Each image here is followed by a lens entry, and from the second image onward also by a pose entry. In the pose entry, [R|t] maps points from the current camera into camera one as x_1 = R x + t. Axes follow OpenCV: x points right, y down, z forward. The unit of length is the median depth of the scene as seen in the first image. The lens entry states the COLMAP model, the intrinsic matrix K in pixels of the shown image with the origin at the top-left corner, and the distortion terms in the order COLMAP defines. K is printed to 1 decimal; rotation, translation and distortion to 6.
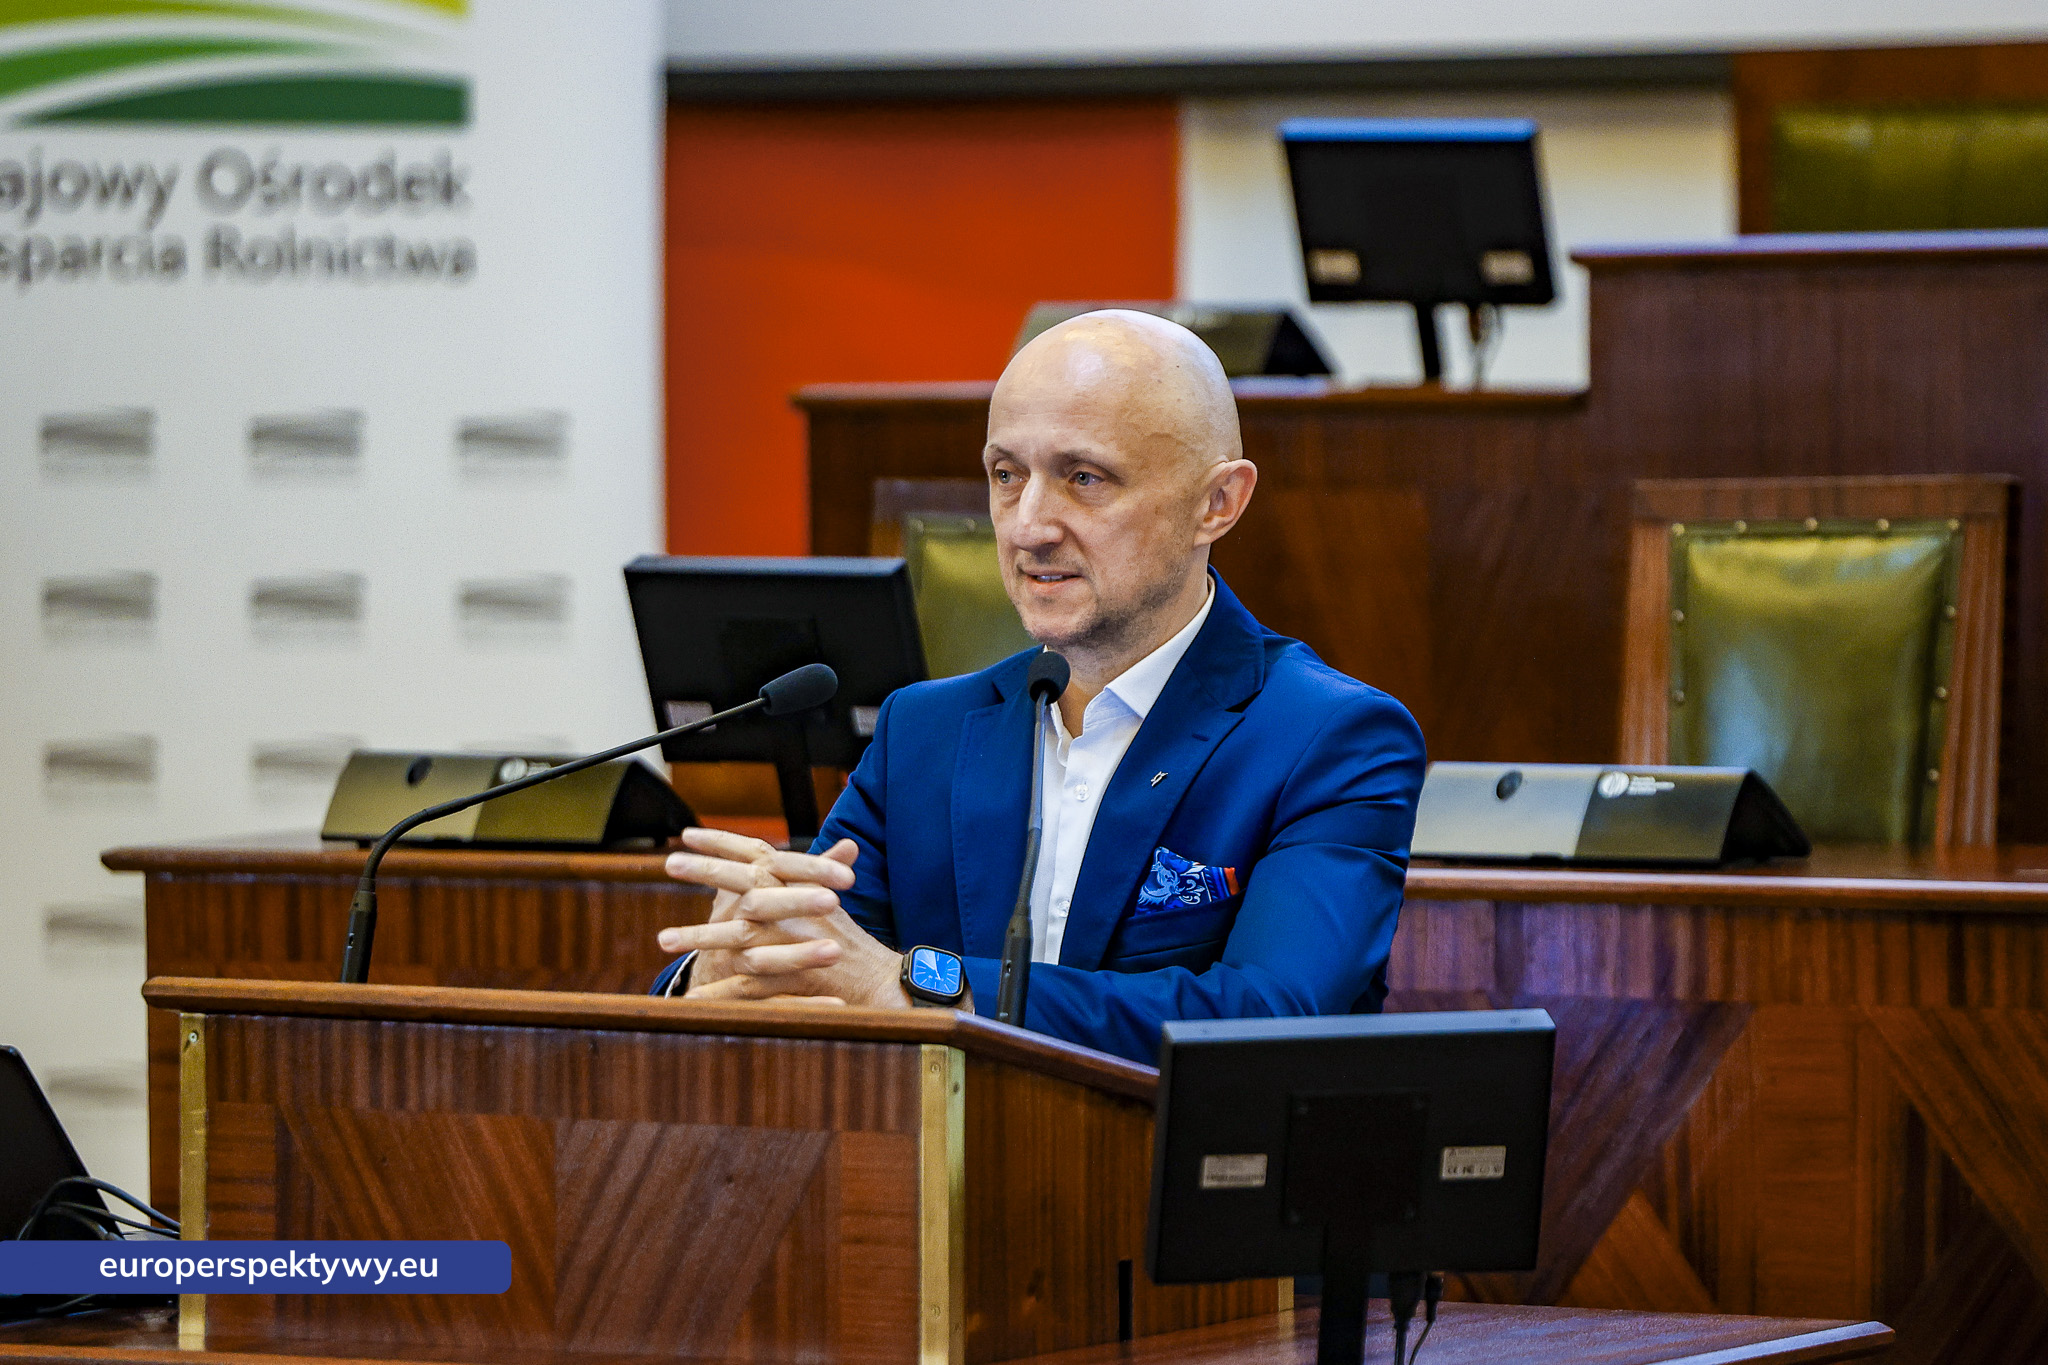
lens RADIAL K [[10853.4, 0, 975.2], [0, 10853.4, 684.3], [0, 0, 1]] dist [1.000927, 0.626328]
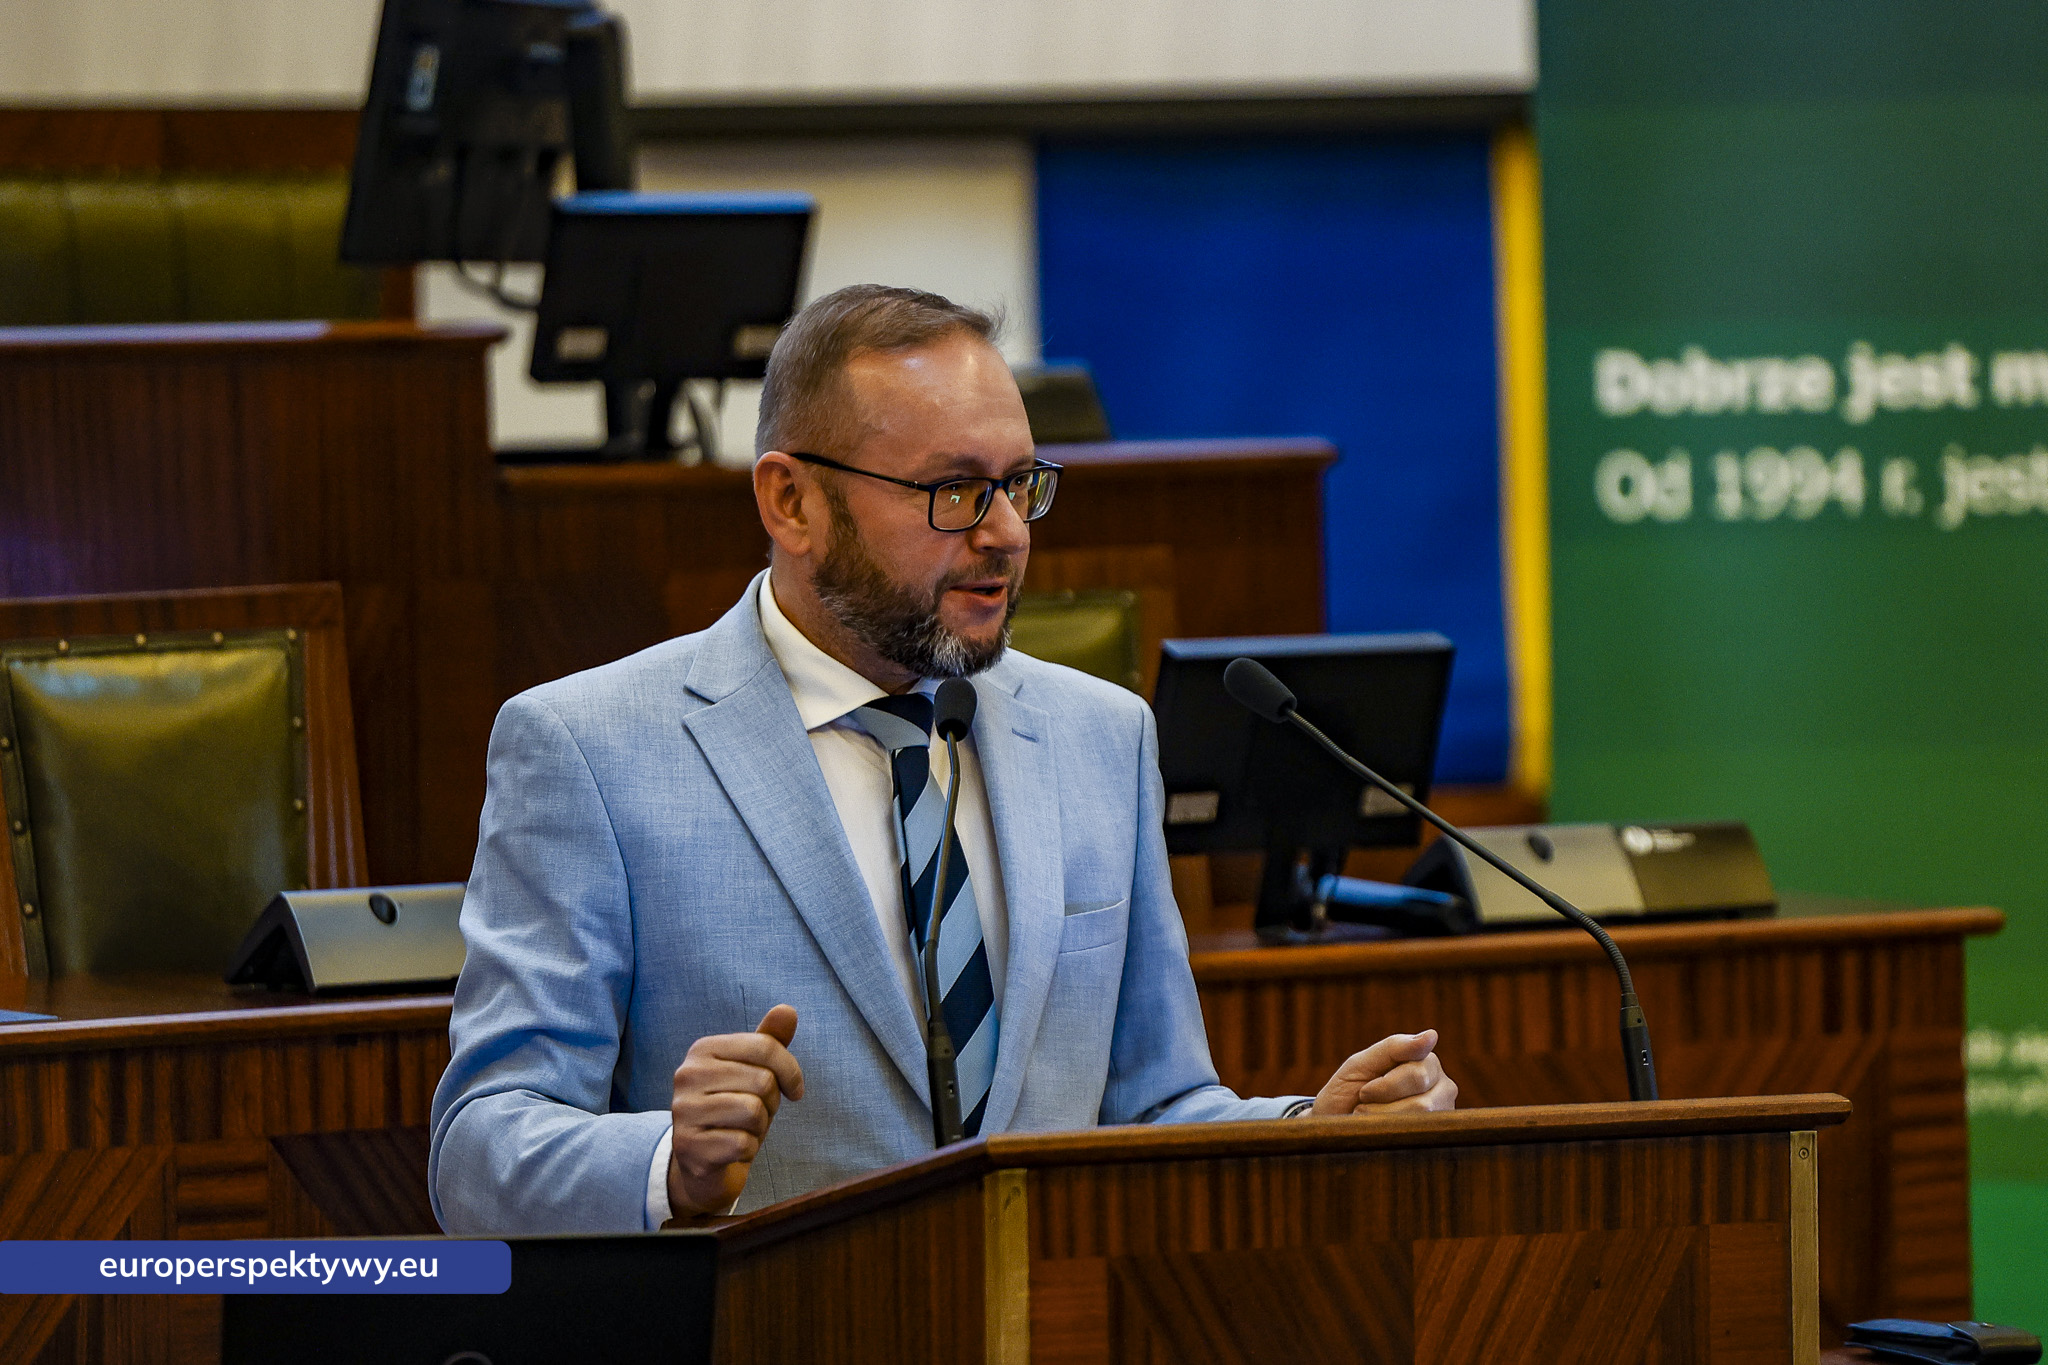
lens RADIAL K [[11613.1, 0, 1024.0], [0, 11613.1, 682.5], [0, 0, 1]] dist [0.910968, 18.843887]
pose [[0.501159, -0.035098, 0.864643, -0.850122], [0.046926, 0.998809, 0.013345, -0.022899], [-0.864082, 0.033886, 0.502209, 0.446256]]
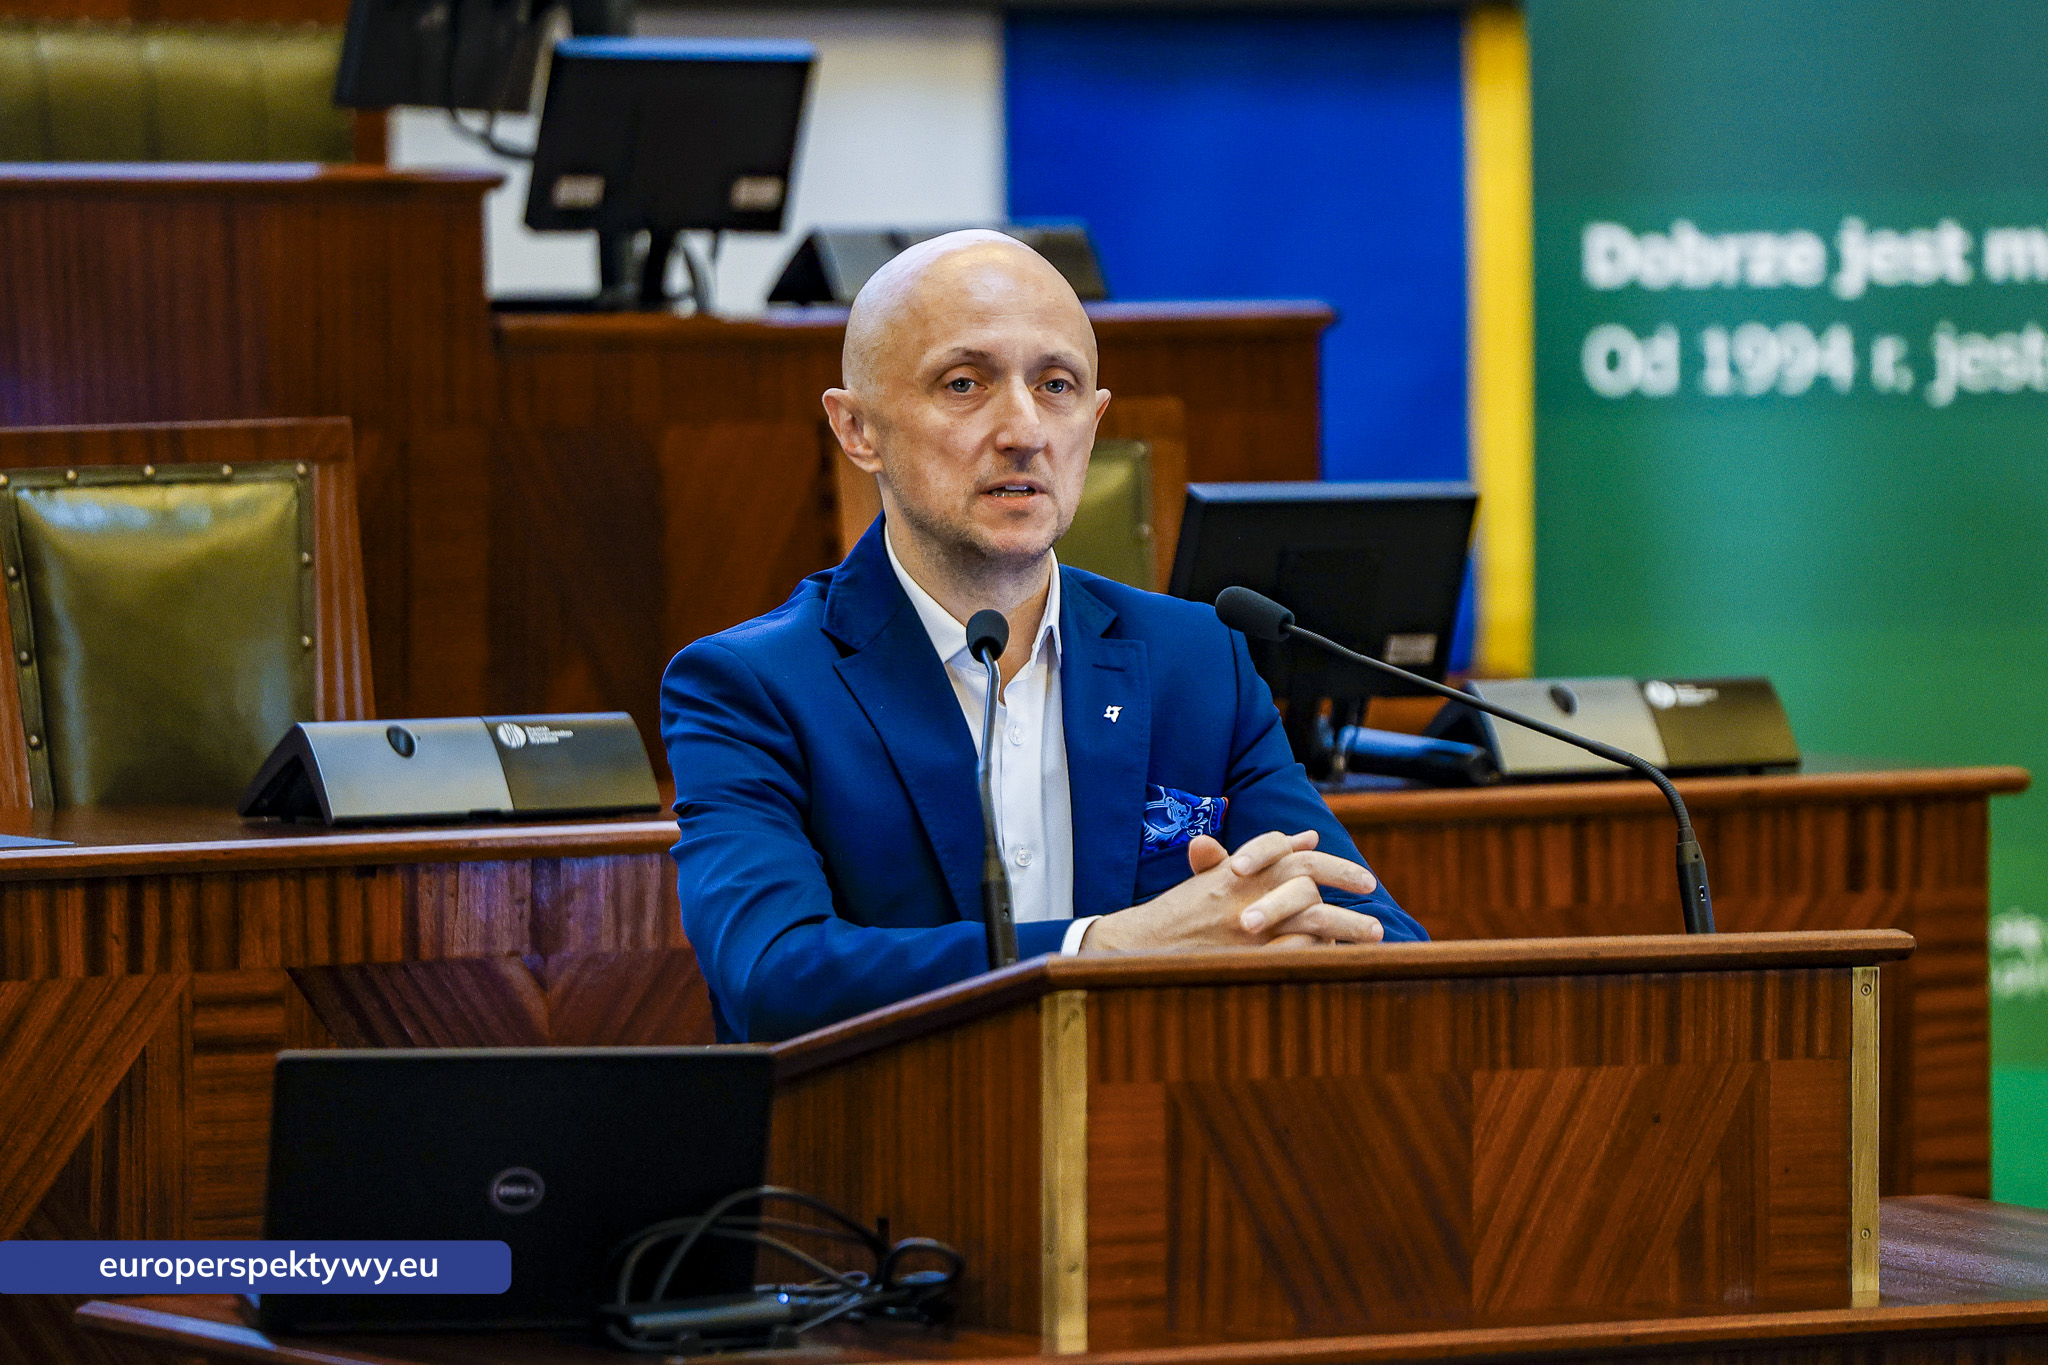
lens RADIAL K [[11613.1, 0, 1024.0], [0, 11613.1, 682.5], [0, 0, 1]] dist [0.910968, 18.843887]
pose [[0.488996, -0.031810, 0.871706, -0.847267], [0.034164, 0.999267, 0.017300, -0.012212], [-0.871617, 0.021322, 0.489724, 0.469204]]
